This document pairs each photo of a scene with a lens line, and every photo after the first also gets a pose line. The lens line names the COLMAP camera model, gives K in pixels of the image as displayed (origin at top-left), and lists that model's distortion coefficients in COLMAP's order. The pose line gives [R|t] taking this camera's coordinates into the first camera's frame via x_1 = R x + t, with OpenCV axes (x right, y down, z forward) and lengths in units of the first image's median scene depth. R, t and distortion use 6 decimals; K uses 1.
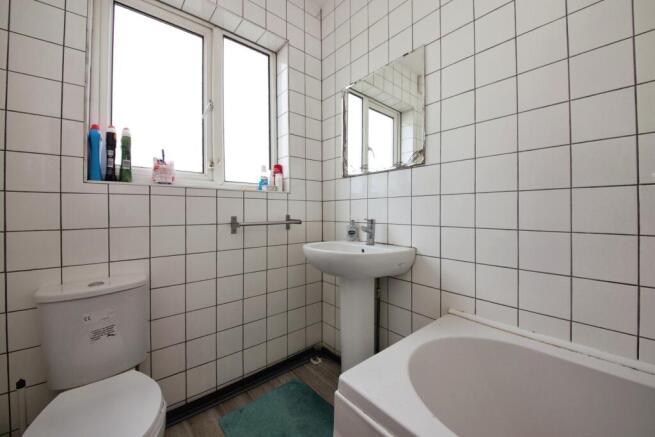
lens RADIAL K [[253.2, 0, 326.2], [0, 253.2, 221.7], [0, 0, 1]] dist [0.011952, -0.000075]
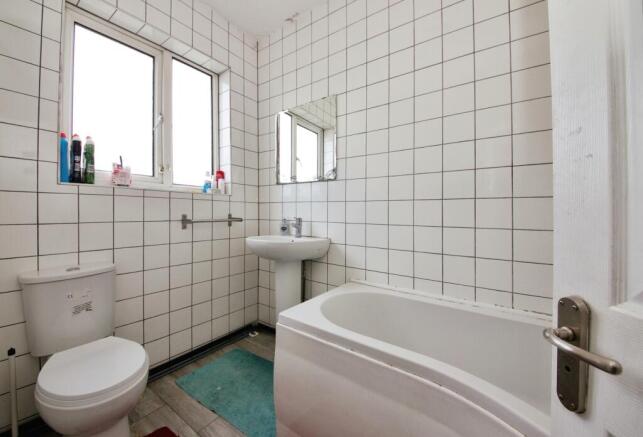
lens RADIAL K [[255.4, 0, 315.6], [0, 255.4, 223.3], [0, 0, 1]] dist [0.000532, -0.000002]
pose [[0.970365, 0.002630, 0.241629, -0.054744], [-0.003093, 0.999994, 0.001536, 0.014908], [-0.241624, -0.002238, 0.970367, -0.286380]]
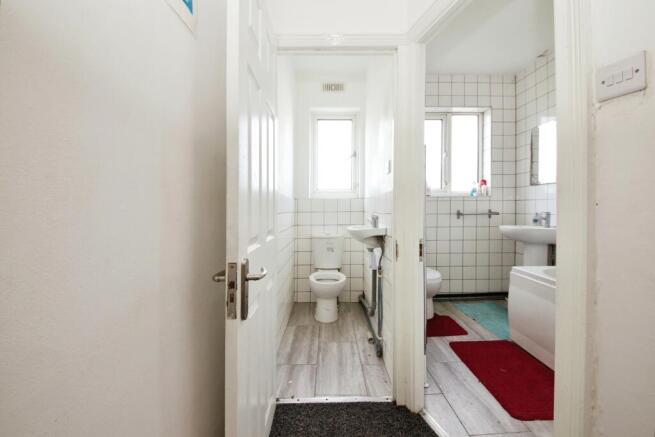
lens RADIAL K [[262.7, 0, 329.5], [0, 262.7, 211.3], [0, 0, 1]] dist [-0.000824, -0.000222]
pose [[0.773387, 0.005158, -0.633913, 0.147012], [-0.015315, 0.999827, -0.010548, 0.023102], [0.633749, 0.017866, 0.773333, -1.151863]]
